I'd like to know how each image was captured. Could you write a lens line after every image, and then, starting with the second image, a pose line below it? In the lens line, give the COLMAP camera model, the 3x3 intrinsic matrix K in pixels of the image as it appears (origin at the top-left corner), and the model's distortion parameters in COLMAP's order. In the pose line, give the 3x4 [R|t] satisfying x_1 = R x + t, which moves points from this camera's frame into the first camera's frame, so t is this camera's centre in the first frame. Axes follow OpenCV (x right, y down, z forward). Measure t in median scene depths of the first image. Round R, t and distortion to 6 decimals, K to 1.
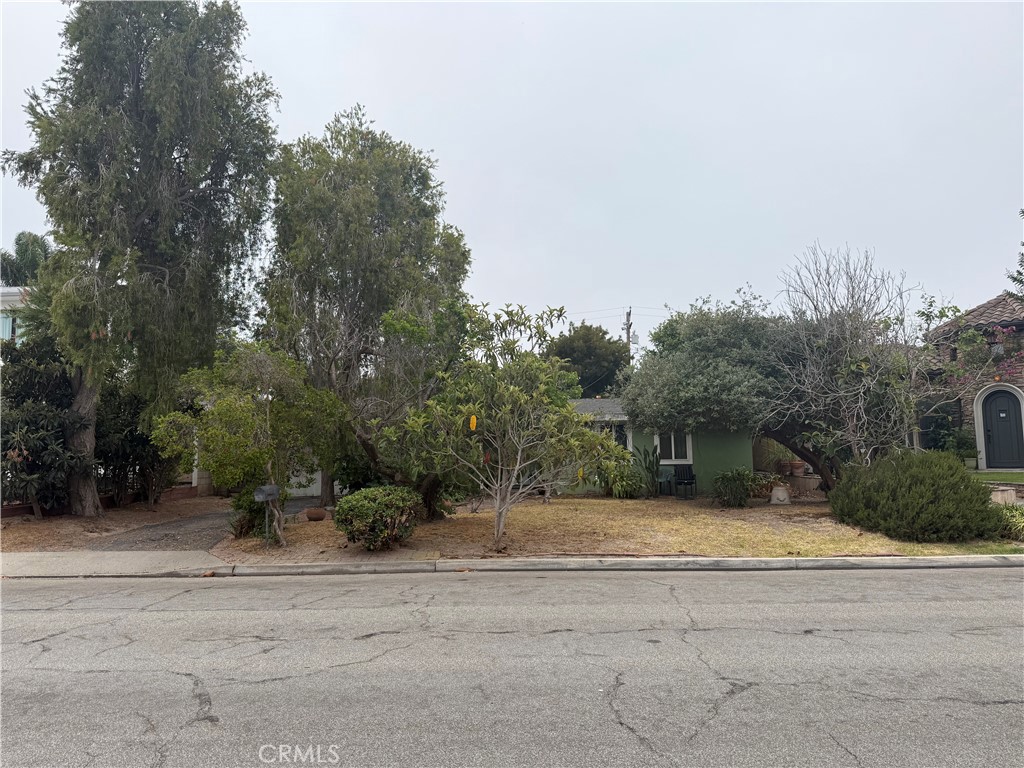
lens RADIAL K [[718.5, 0, 512.0], [0, 718.5, 384.0], [0, 0, 1]] dist [0.081981, -0.124775]
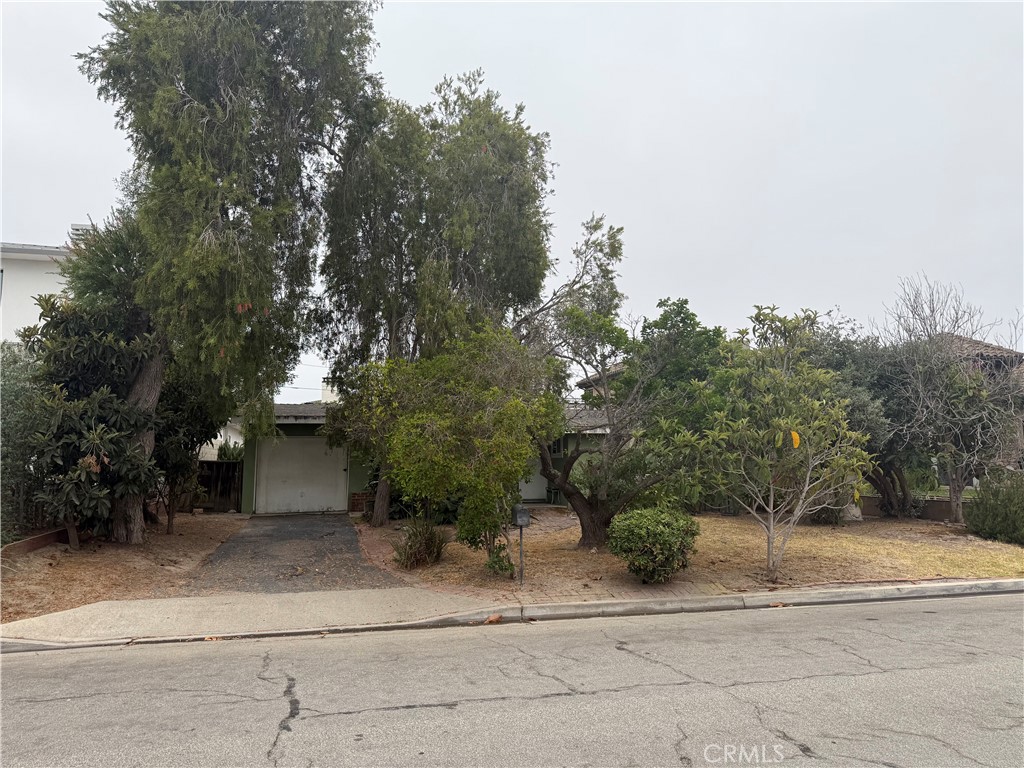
lens RADIAL K [[718.5, 0, 512.0], [0, 718.5, 384.0], [0, 0, 1]] dist [0.081981, -0.124775]
pose [[0.956494, 0.047603, 0.287844, -0.478594], [-0.044042, 0.998852, -0.018839, 0.013184], [-0.288410, 0.005343, 0.957492, 0.173834]]
